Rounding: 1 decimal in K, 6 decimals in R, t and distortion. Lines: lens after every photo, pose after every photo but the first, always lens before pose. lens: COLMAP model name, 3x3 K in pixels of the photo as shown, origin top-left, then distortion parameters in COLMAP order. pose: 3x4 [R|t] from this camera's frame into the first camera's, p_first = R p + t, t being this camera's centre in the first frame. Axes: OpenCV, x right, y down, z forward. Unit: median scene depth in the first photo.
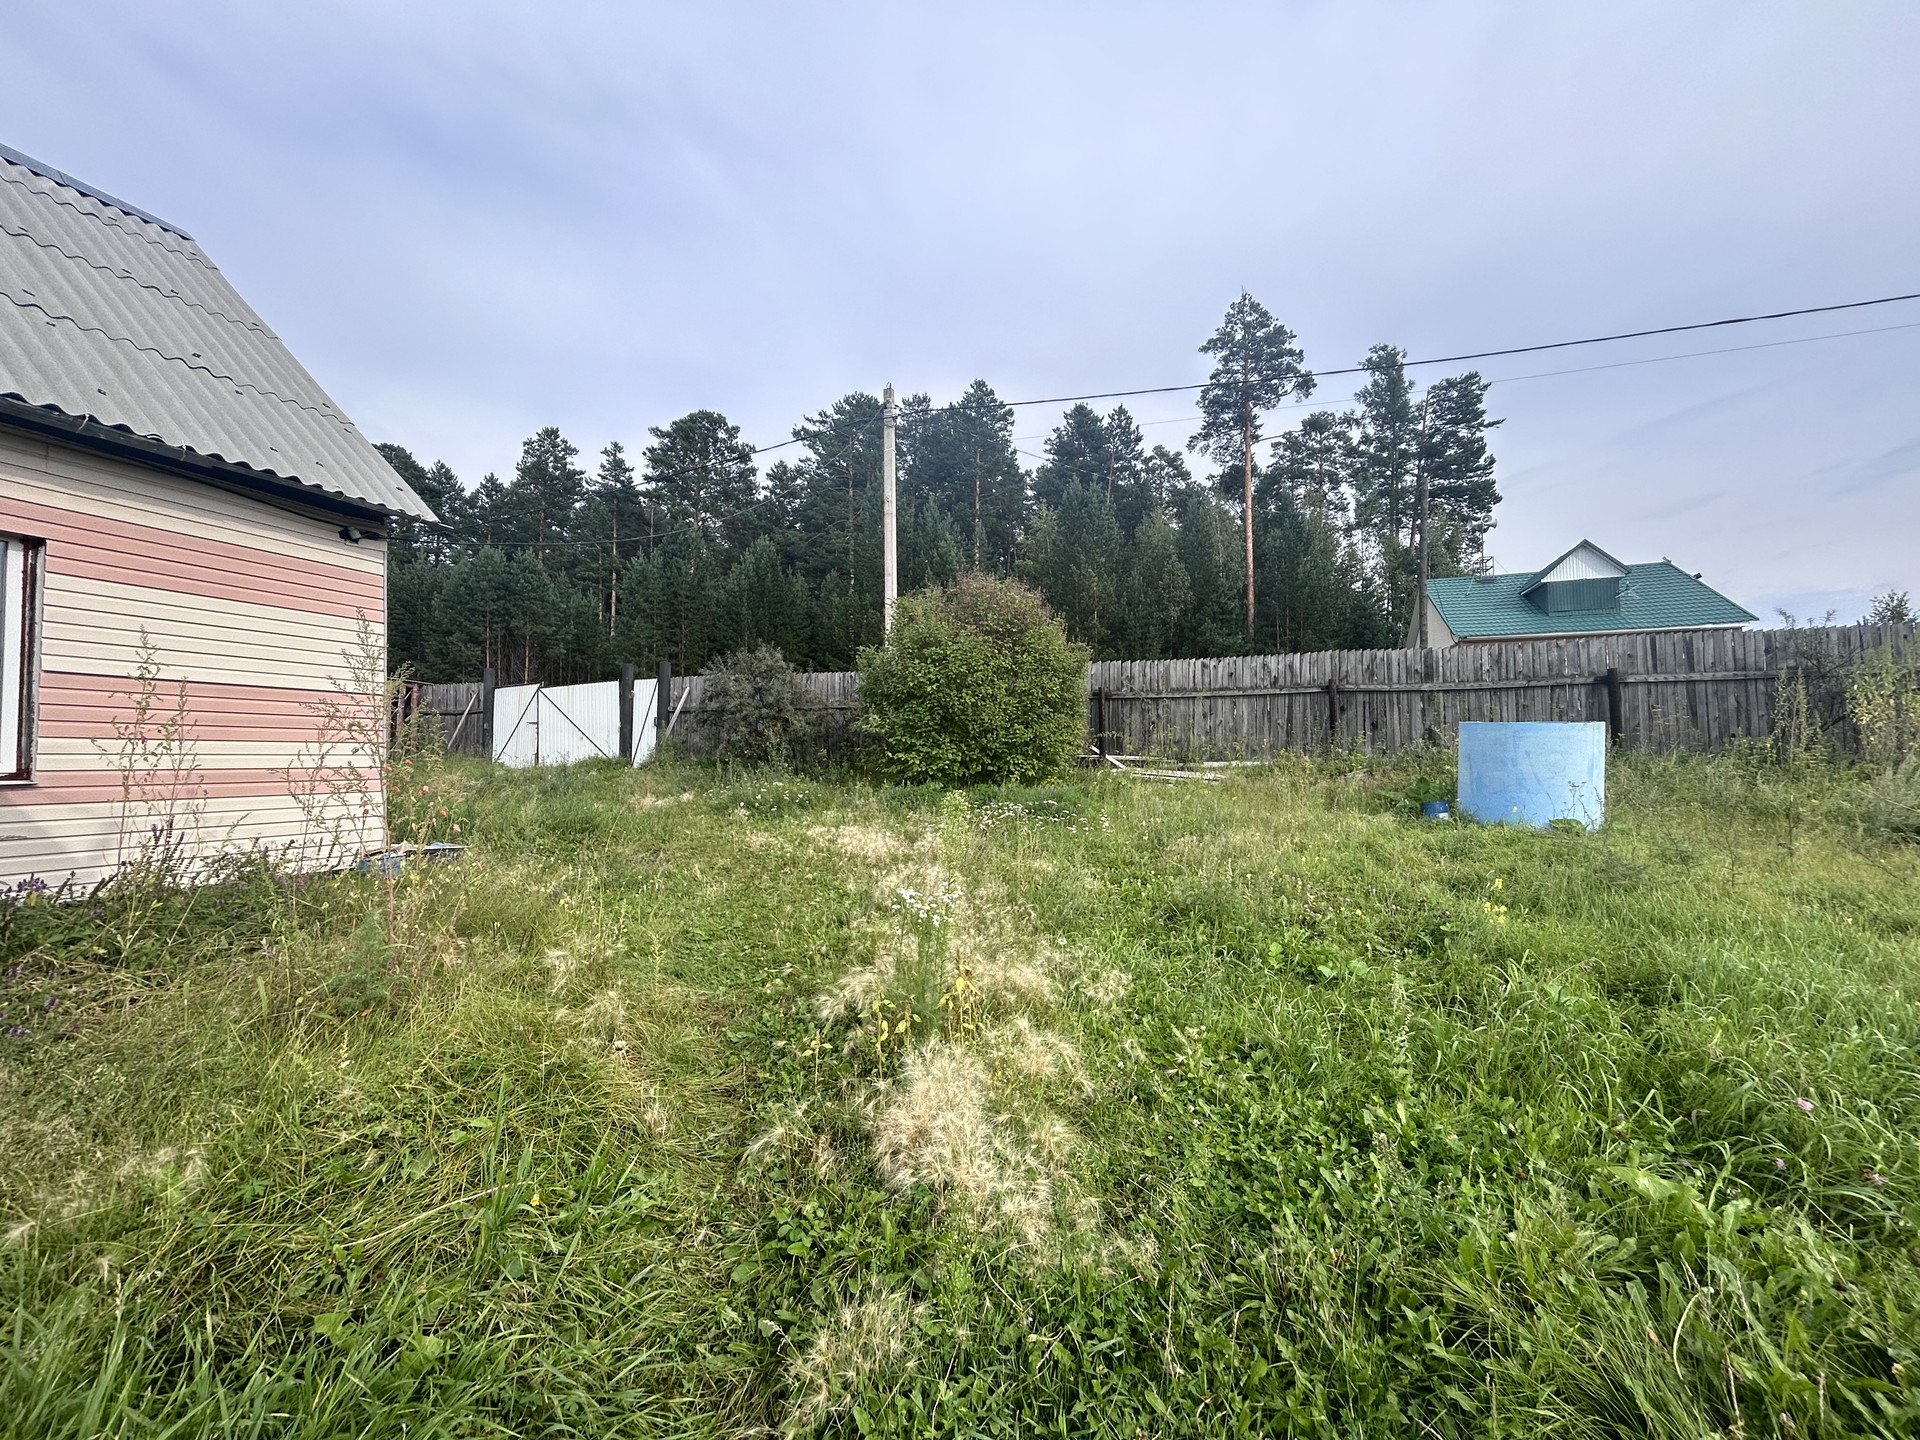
lens RADIAL K [[780.1, 0, 960.2], [0, 780.1, 714.7], [0, 0, 1]] dist [-0.000742, 0.001468]
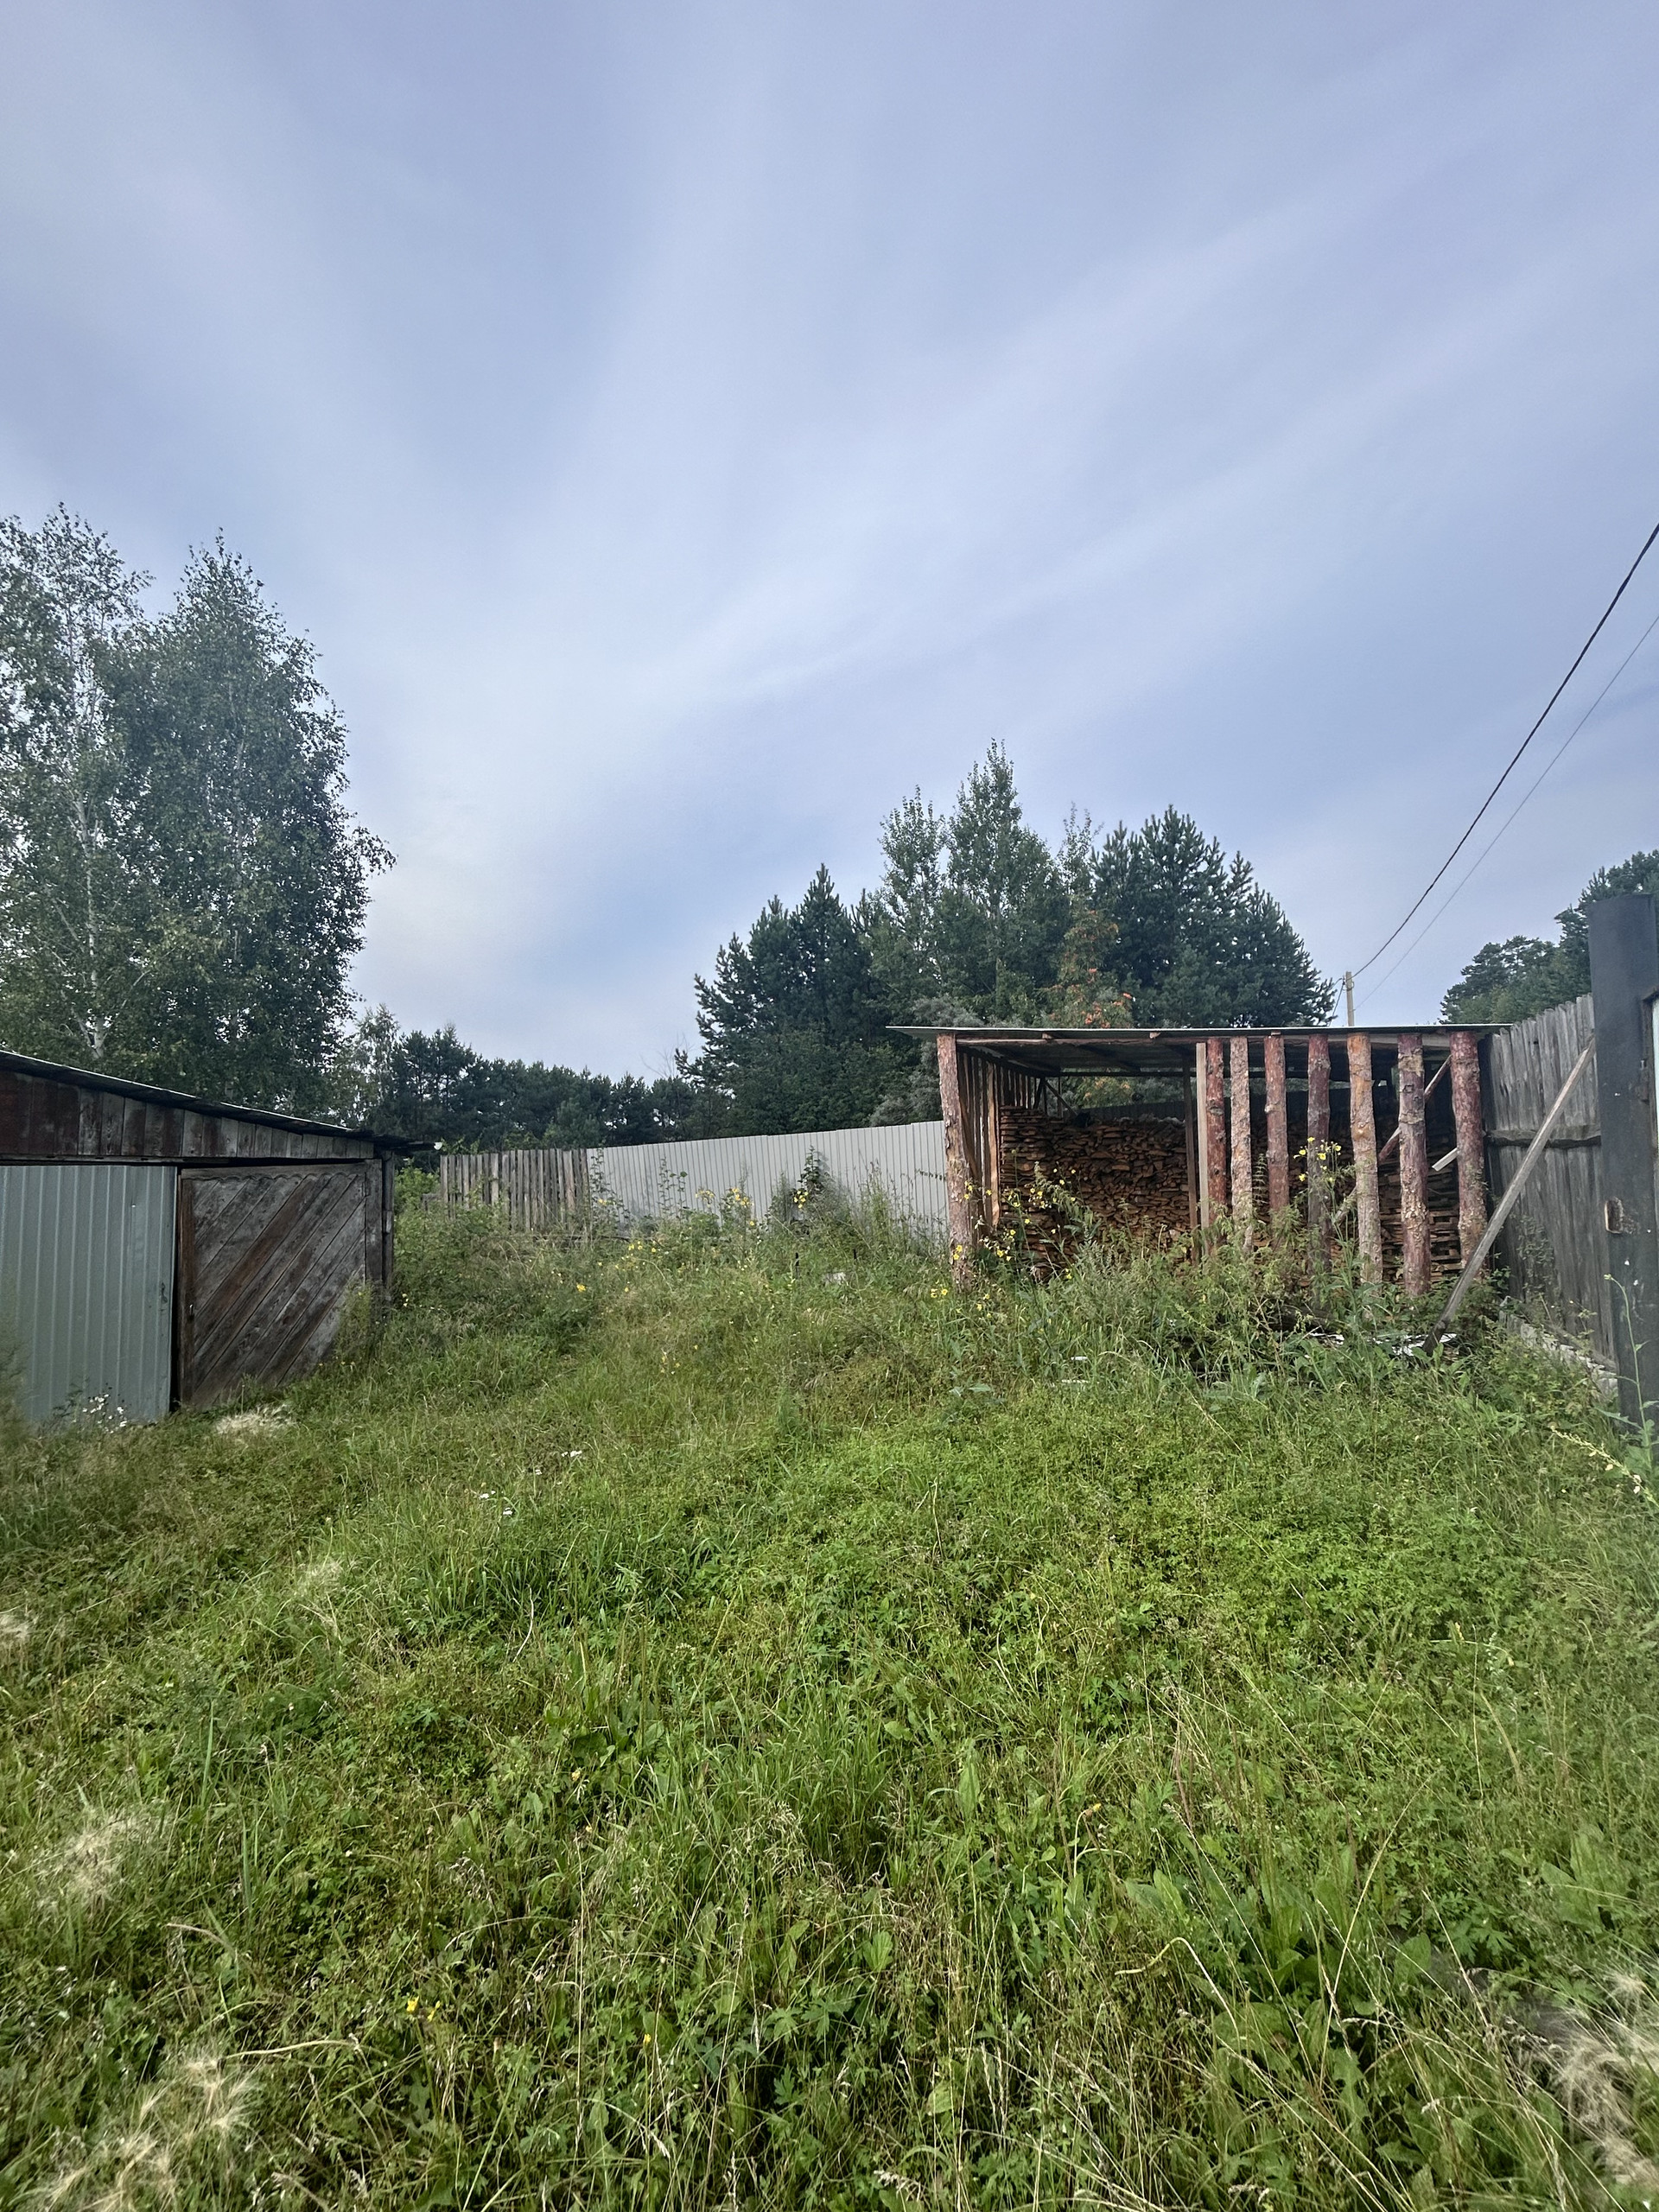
lens RADIAL K [[891.1, 0, 829.5], [0, 891.1, 1106.0], [0, 0, 1]] dist [0.003143, 0.000289]
pose [[-0.065646, -0.049376, -0.996621, -0.412266], [0.068443, 0.996200, -0.053864, -0.014177], [0.995493, -0.071748, -0.062017, 0.875516]]
